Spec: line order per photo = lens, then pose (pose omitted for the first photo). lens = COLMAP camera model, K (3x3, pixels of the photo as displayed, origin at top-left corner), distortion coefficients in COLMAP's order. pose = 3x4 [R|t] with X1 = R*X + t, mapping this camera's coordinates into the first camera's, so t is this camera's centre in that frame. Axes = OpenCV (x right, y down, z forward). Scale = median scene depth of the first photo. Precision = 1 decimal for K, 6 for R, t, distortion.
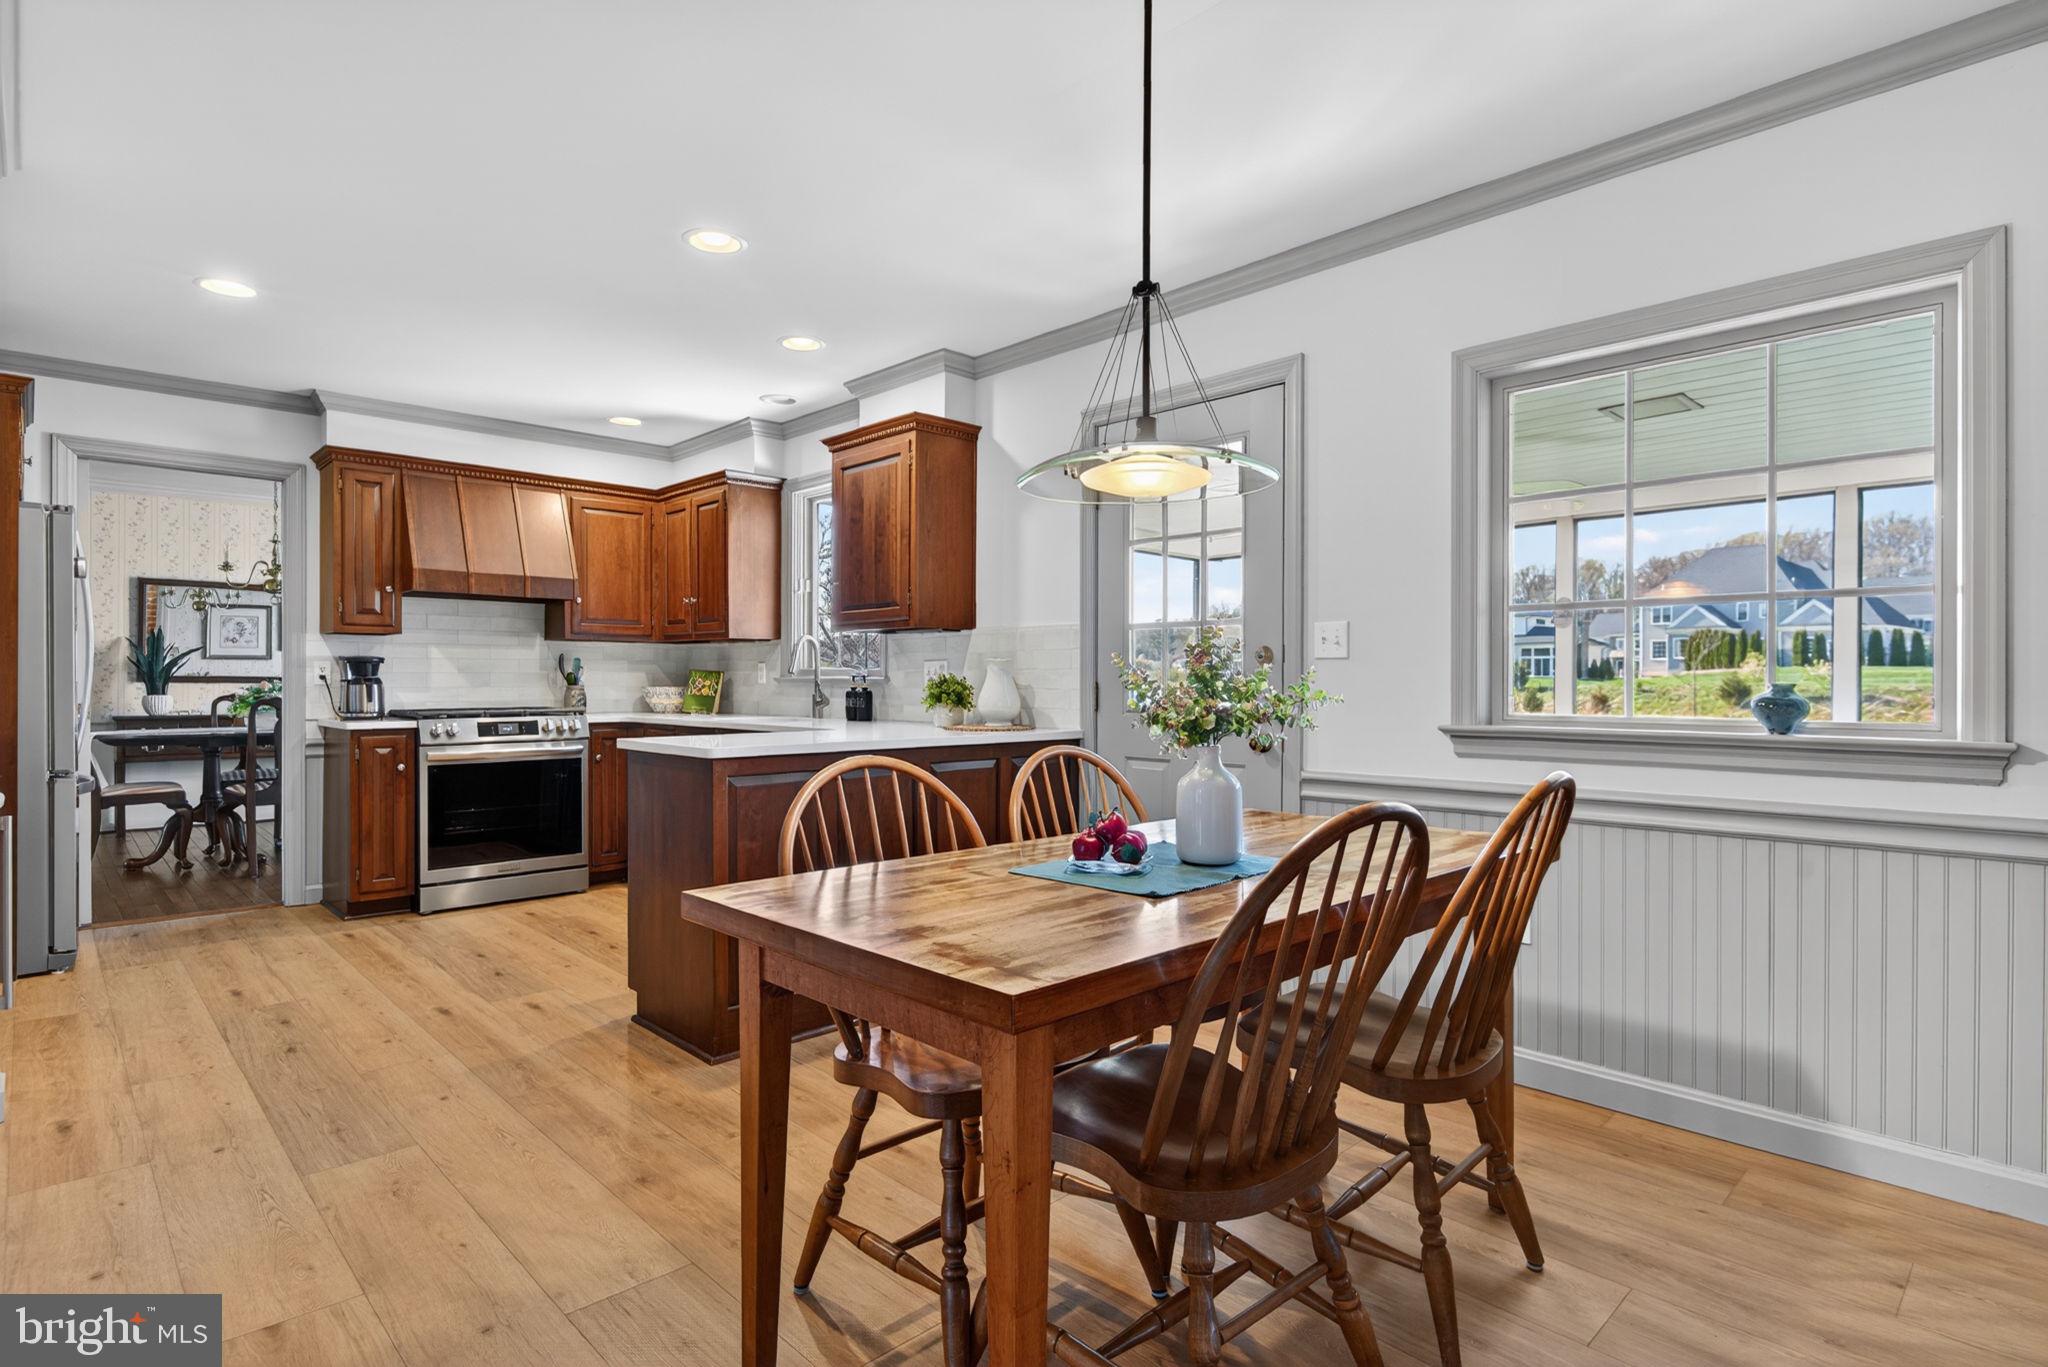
lens RADIAL K [[1024.0, 0, 1033.4], [0, 1024.0, 685.9], [0, 0, 1]] dist [0.000408, 0.000088]
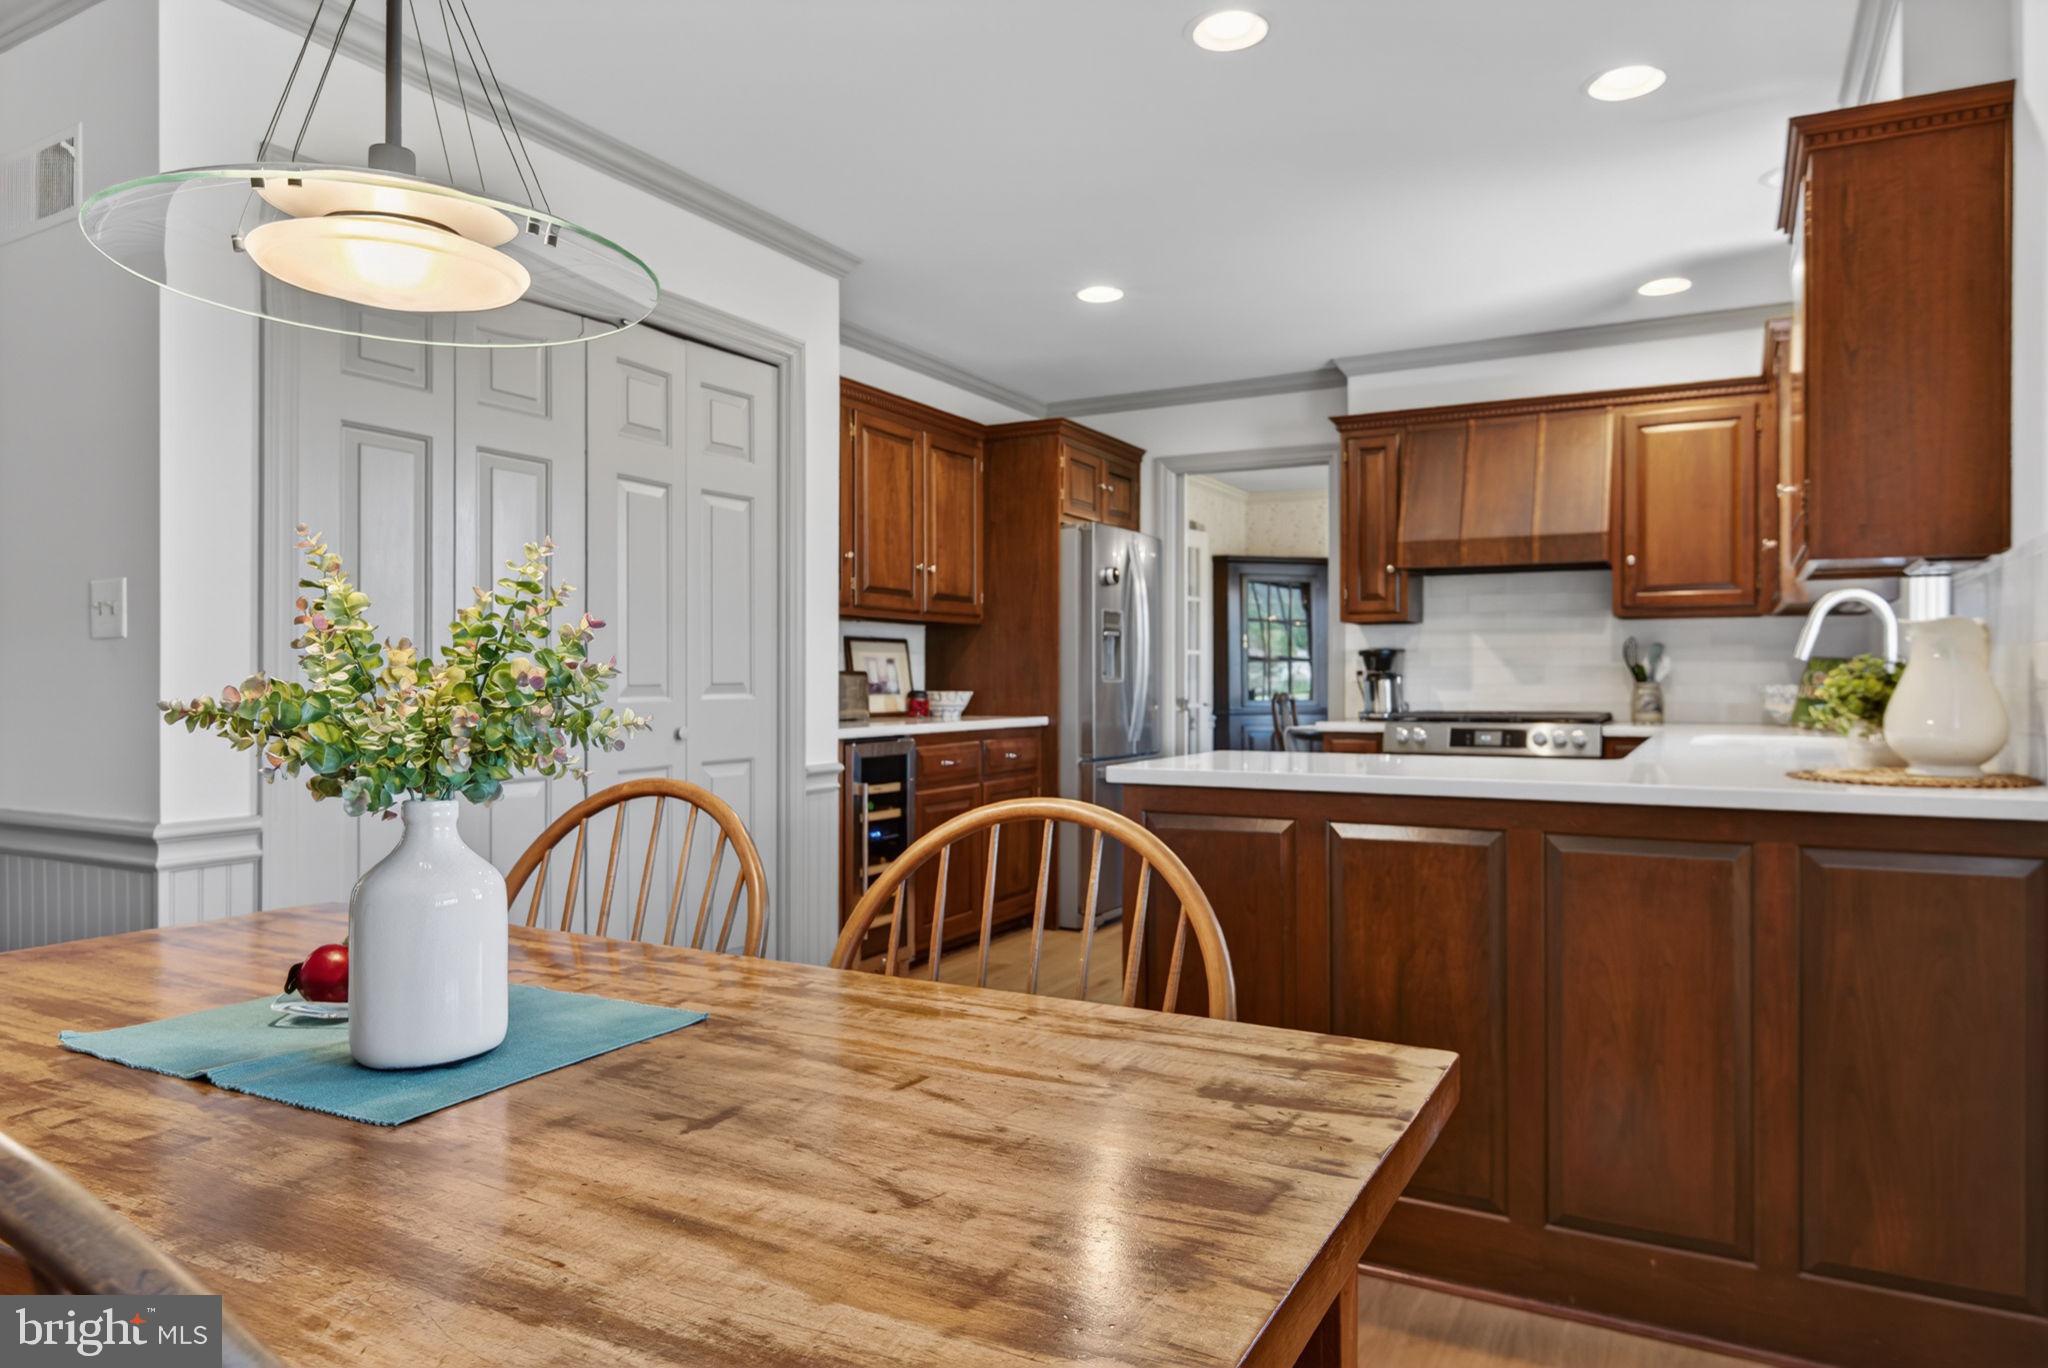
lens RADIAL K [[1222.4, 0, 1039.2], [0, 1222.4, 680.2], [0, 0, 1]] dist [-0.006234, -0.000261]
pose [[0.319986, 0.001964, -0.947420, 0.239378], [-0.003786, 0.999993, 0.000795, -0.001074], [0.947415, 0.003332, 0.319991, 0.379080]]
